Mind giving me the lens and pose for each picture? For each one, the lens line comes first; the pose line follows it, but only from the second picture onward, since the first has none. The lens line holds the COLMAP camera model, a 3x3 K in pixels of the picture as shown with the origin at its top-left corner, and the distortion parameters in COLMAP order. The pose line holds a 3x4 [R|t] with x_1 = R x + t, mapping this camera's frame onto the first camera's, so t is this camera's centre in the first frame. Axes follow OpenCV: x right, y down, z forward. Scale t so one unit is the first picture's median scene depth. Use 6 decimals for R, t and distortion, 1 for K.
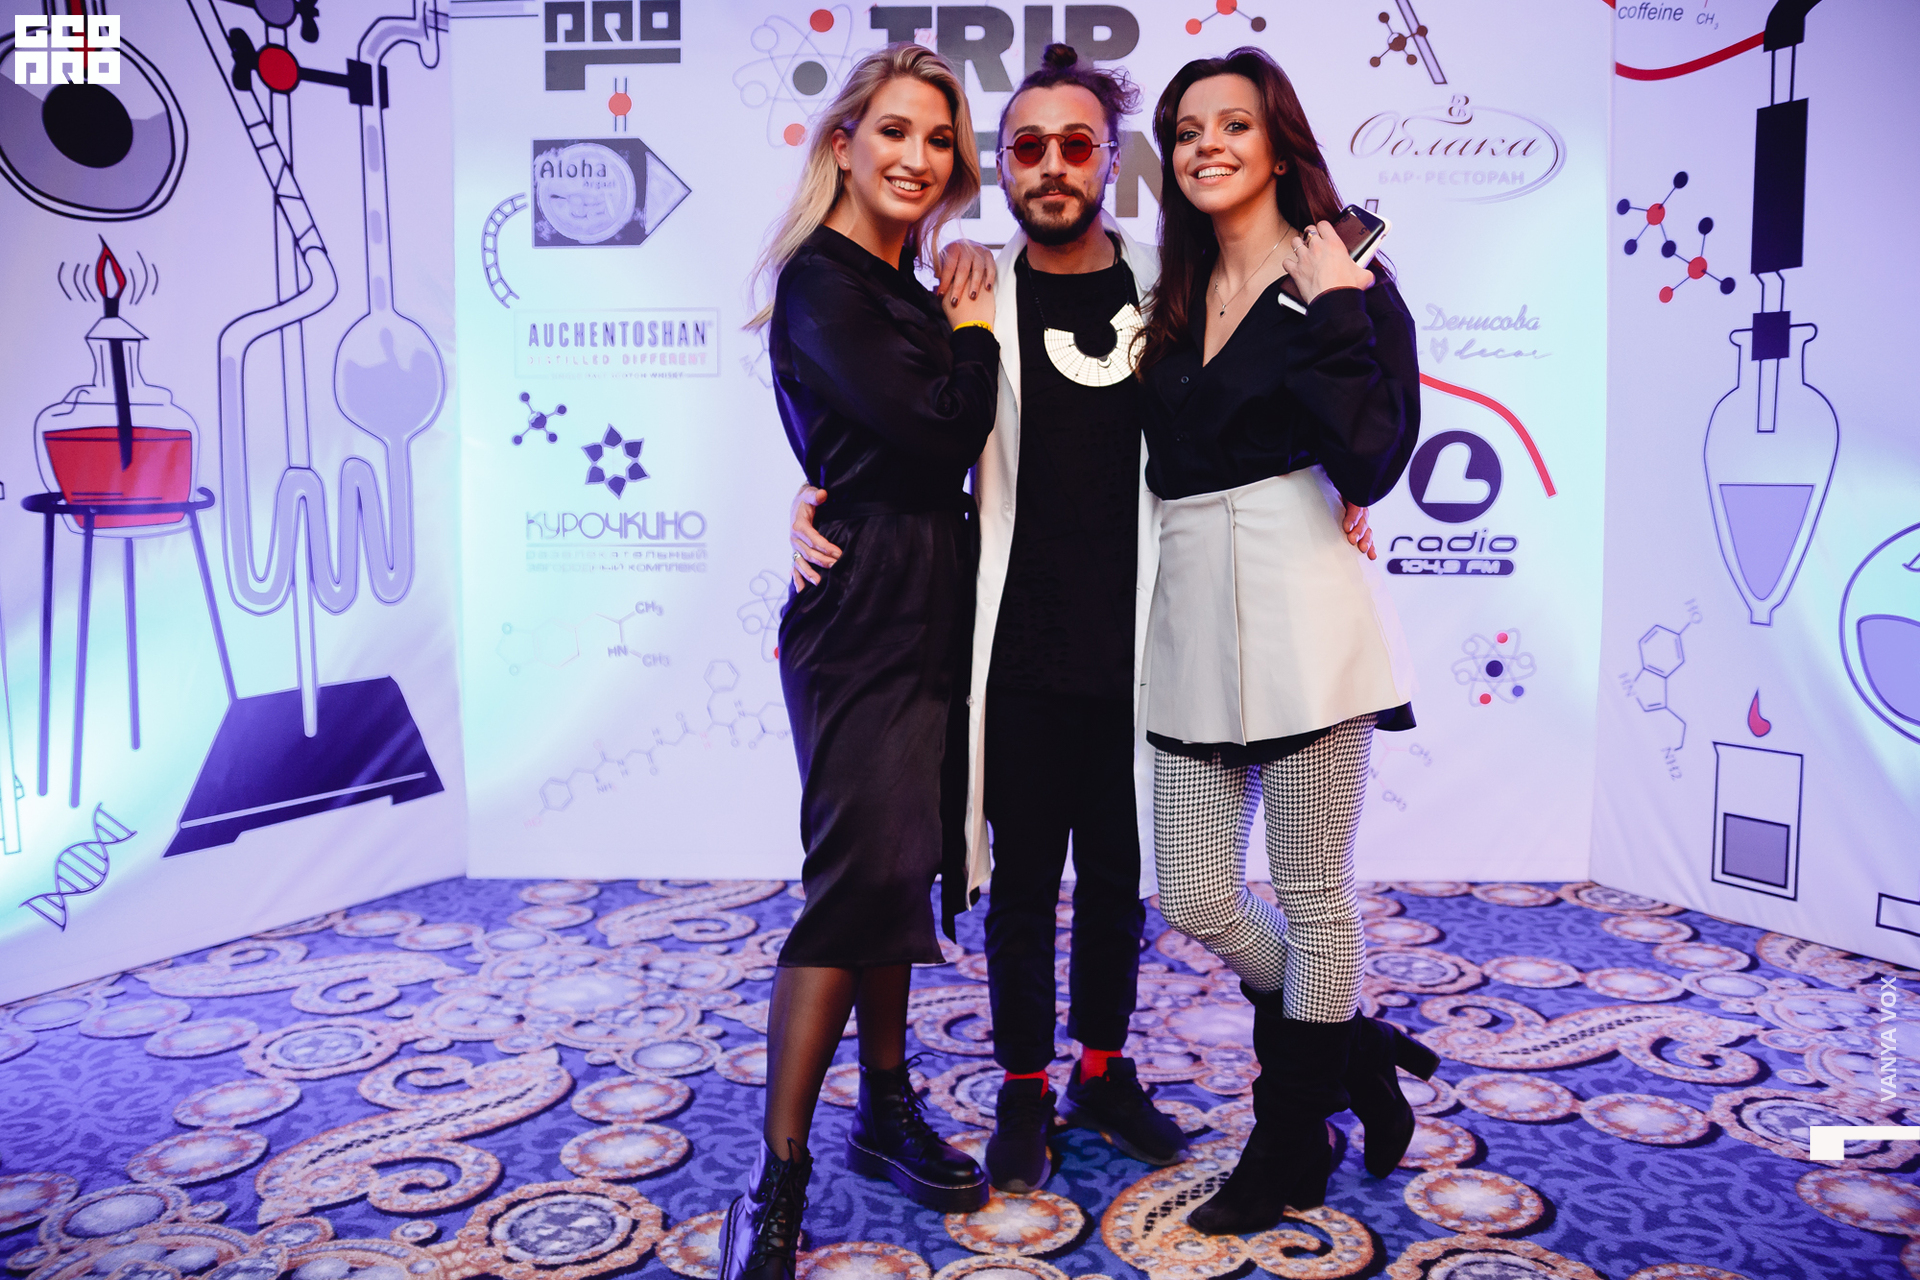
lens RADIAL K [[1546.0, 0, 956.7], [0, 1546.0, 639.2], [0, 0, 1]] dist [-0.131754, 0.119166]
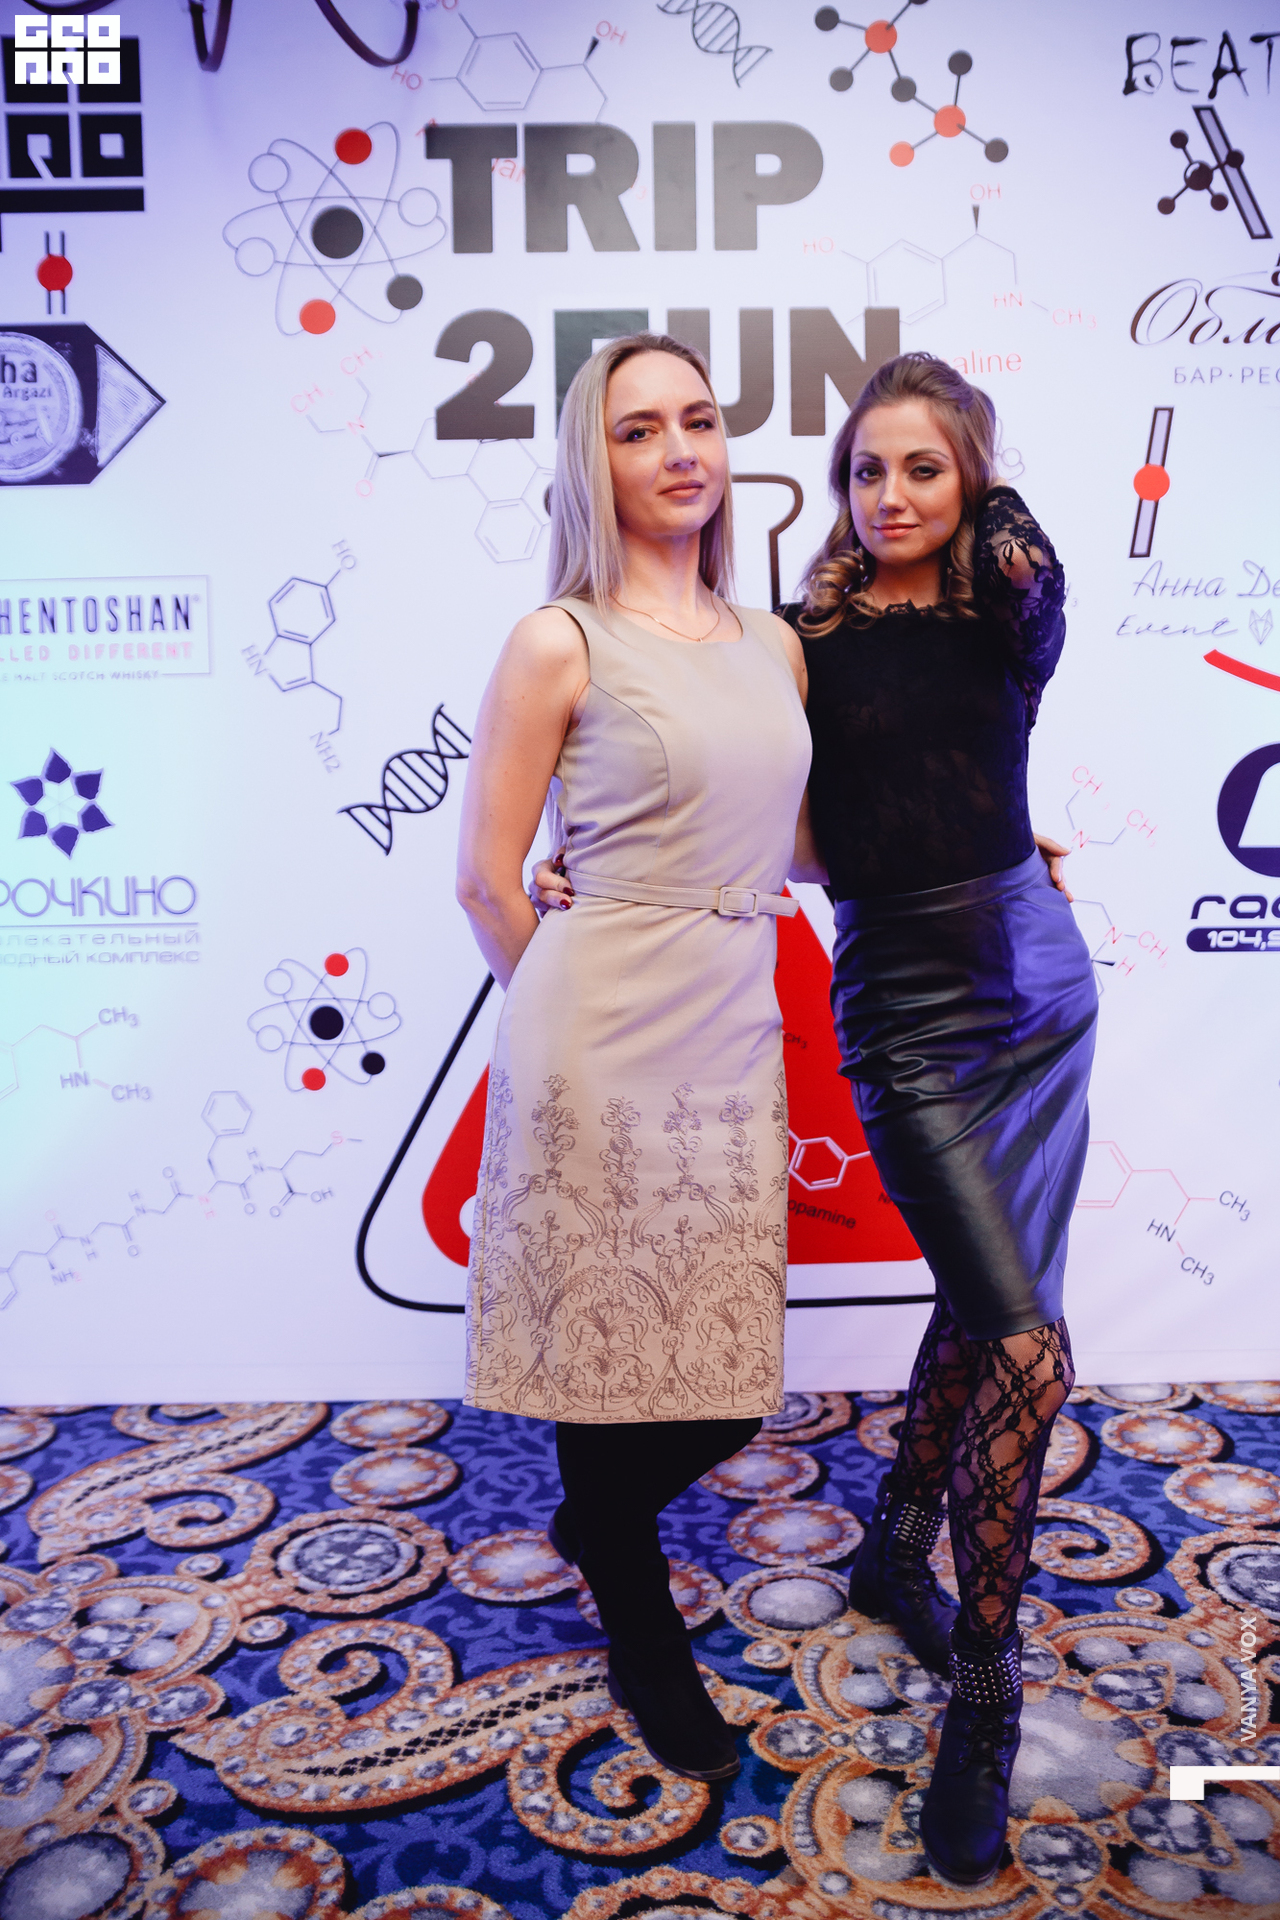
lens RADIAL K [[1513.2, 0, 639.4], [0, 1513.2, 953.4], [0, 0, 1]] dist [-0.130648, 0.120885]
pose [[0.998856, -0.017653, 0.044449, 0.002531], [0.017552, 0.999842, 0.002661, -0.048203], [-0.044489, -0.001877, 0.999008, 0.340114]]
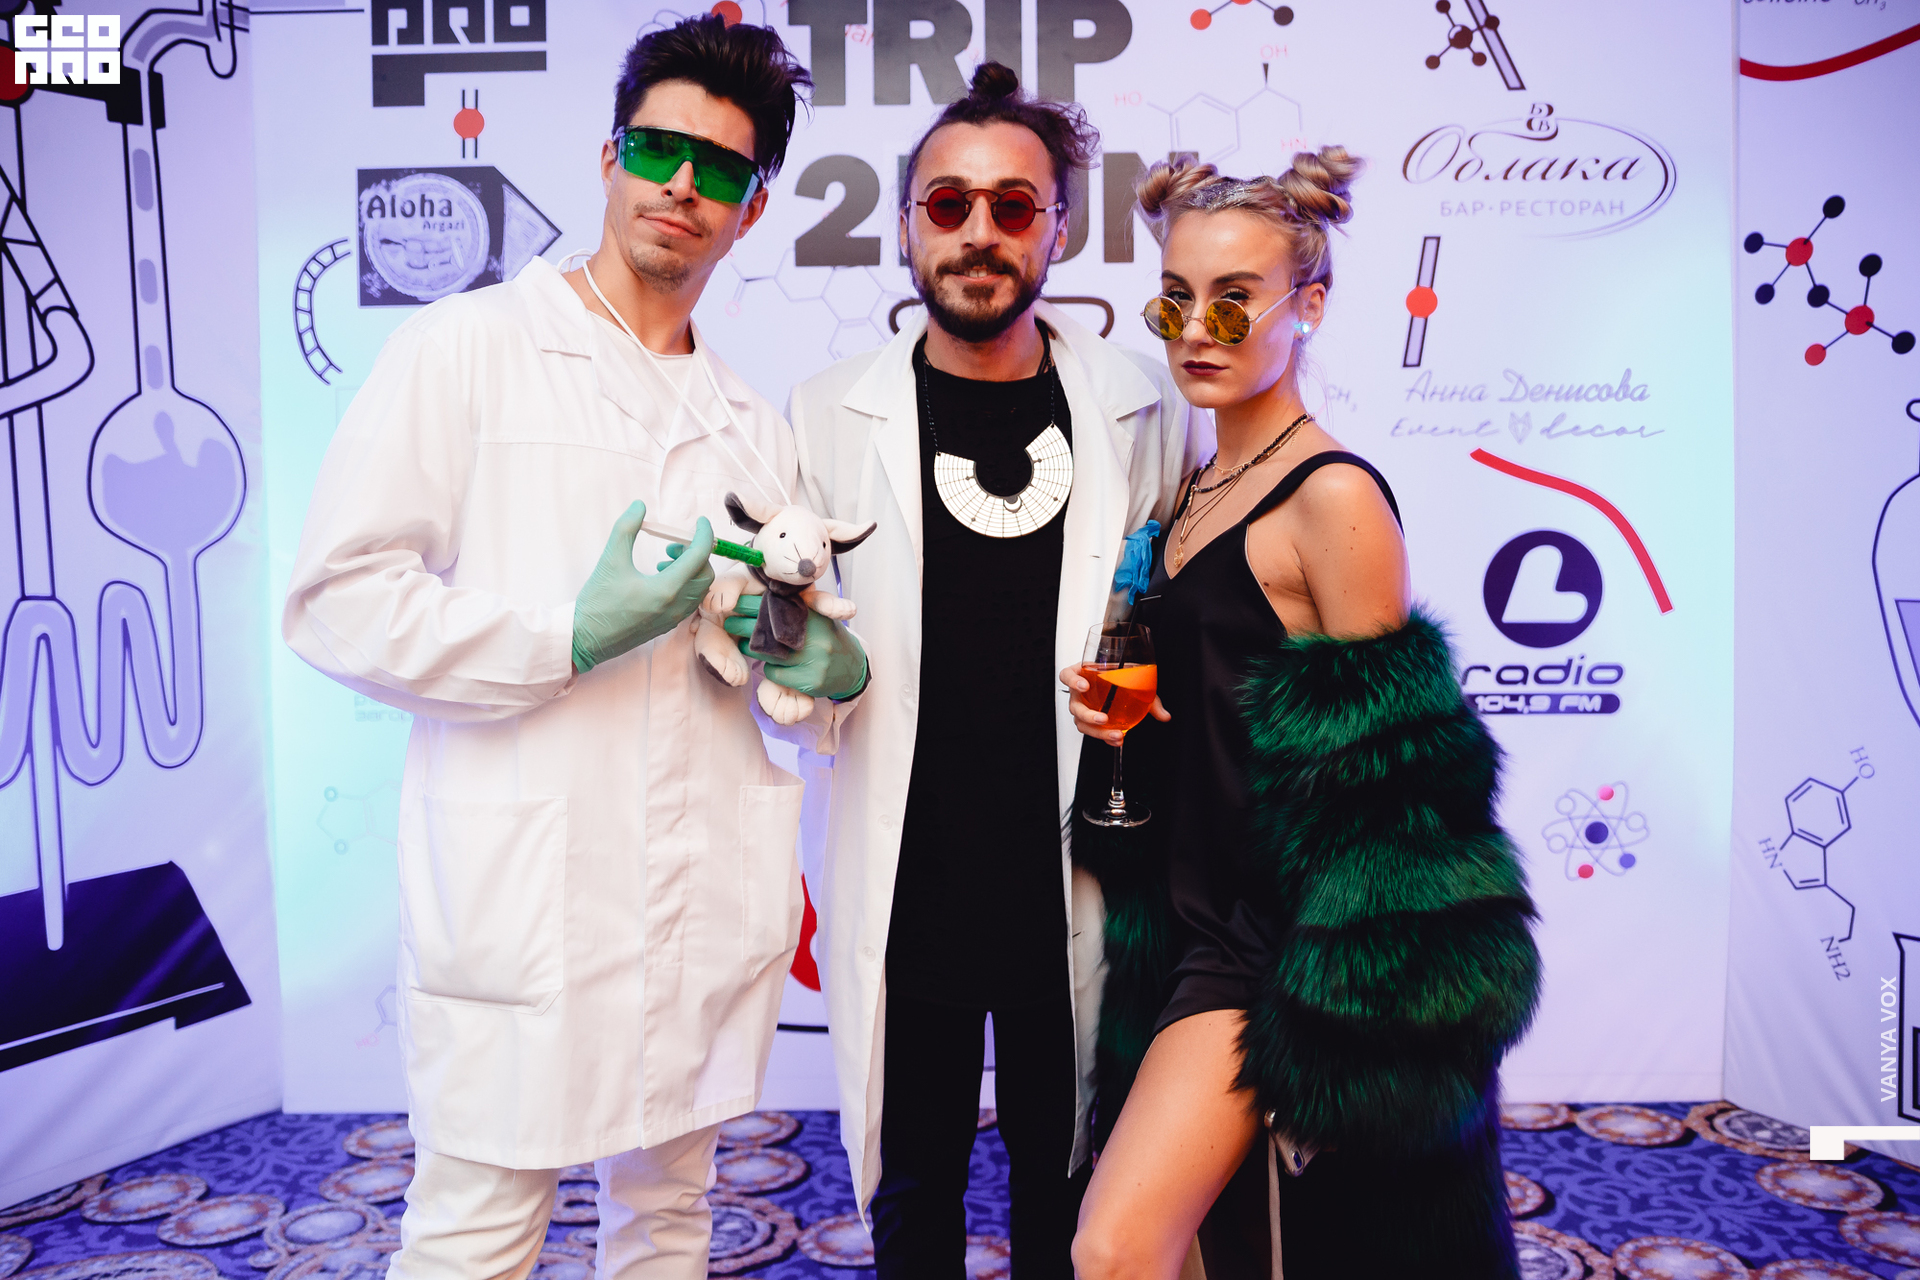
lens RADIAL K [[1621.5, 0, 957.0], [0, 1621.5, 642.4], [0, 0, 1]] dist [-0.119078, 0.131007]
pose [[0.999777, -0.011189, 0.017936, 0.011554], [0.011857, 0.999222, -0.037615, -0.052021], [-0.017502, 0.037820, 0.999131, 0.187417]]
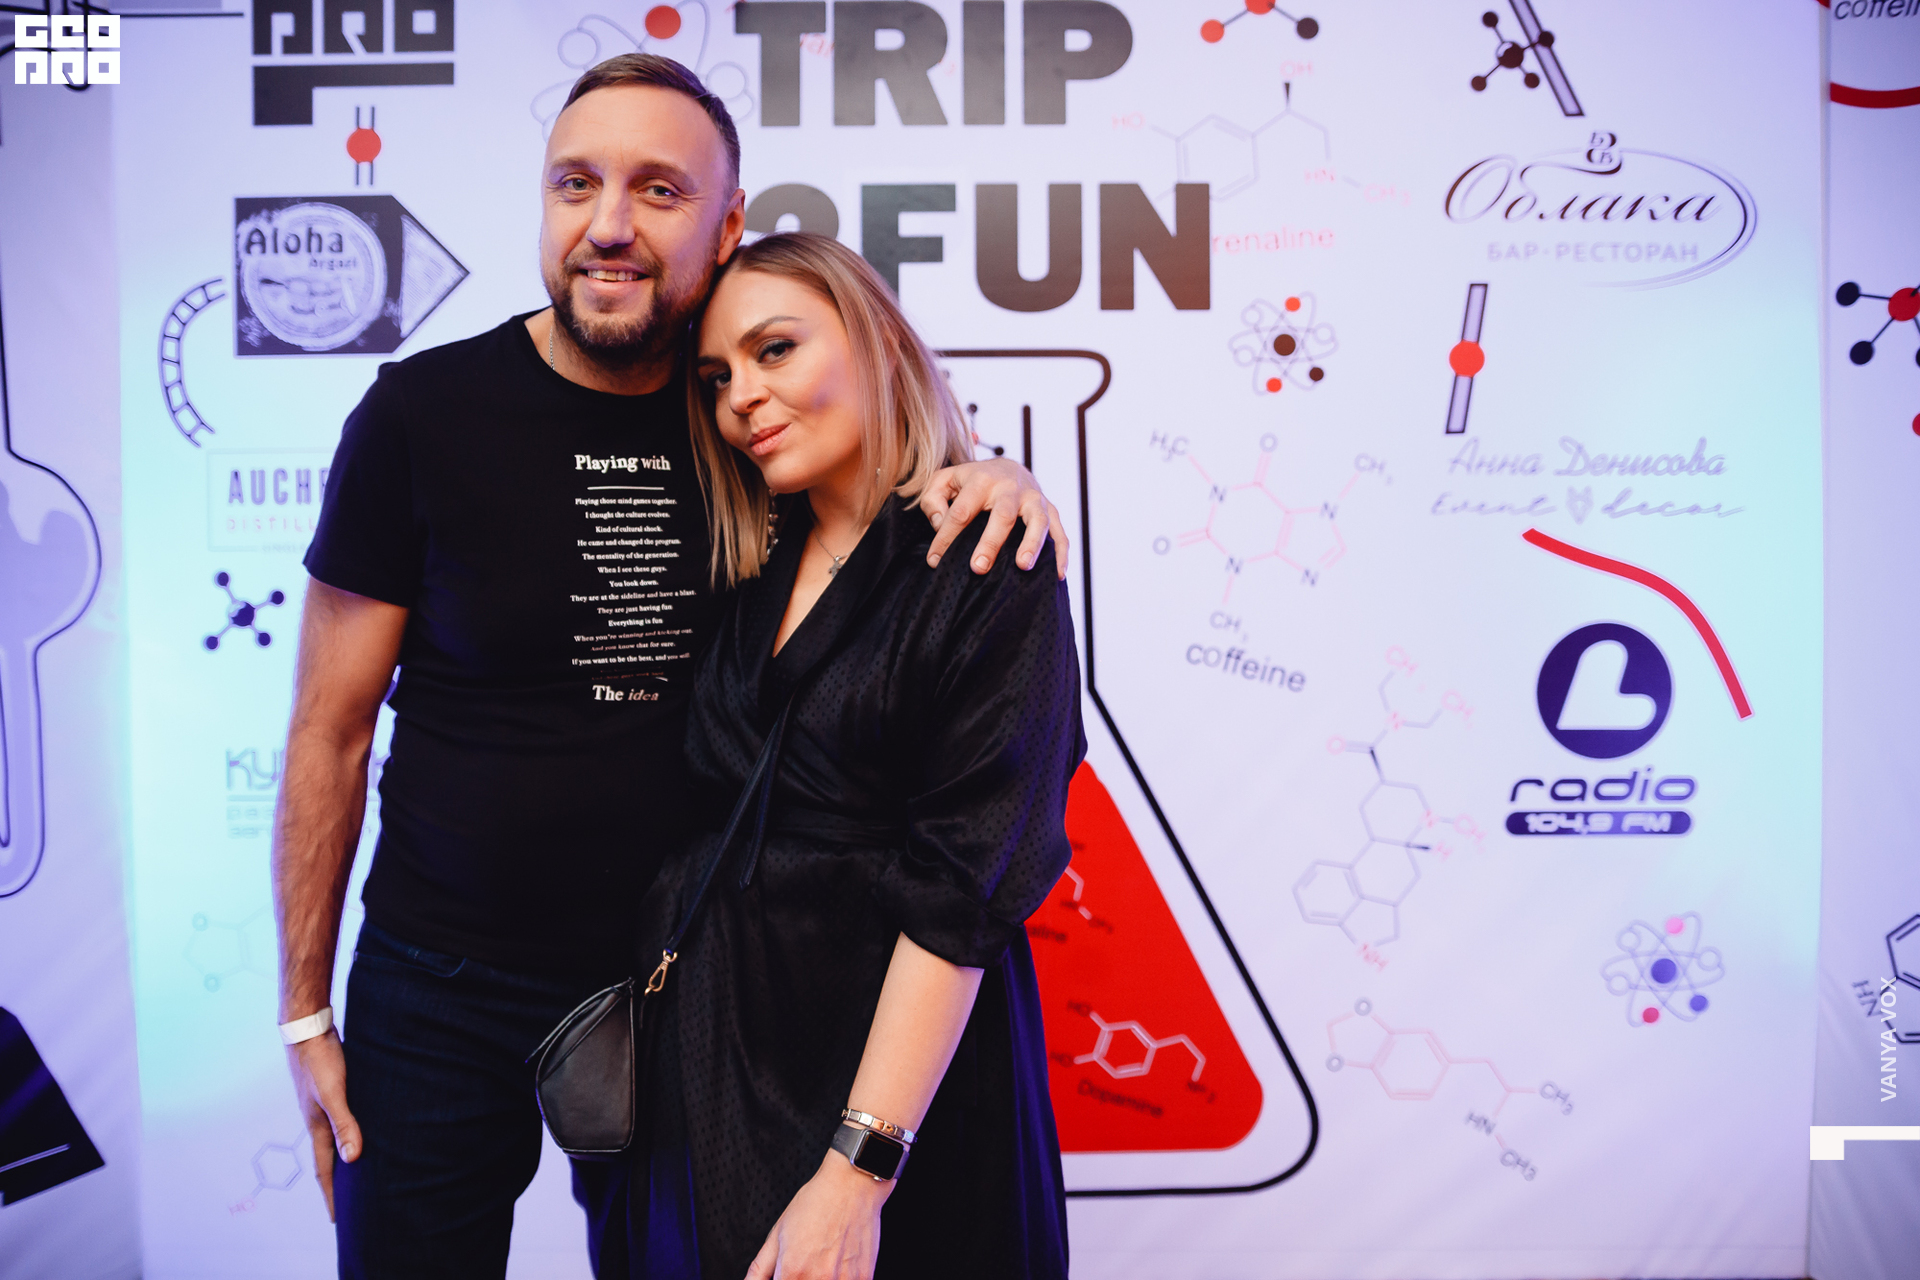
lens RADIAL K [[1513.2, 0, 960.7], [0, 1513.2, 638.5], [0, 0, 1]] dist [-0.130648, 0.120885]
pose [[0.999428, -0.006697, 0.033138, 0.019701], [0.008553, 0.998383, -0.056201, -0.095575], [-0.032708, 0.056453, 0.997869, 0.352675]]
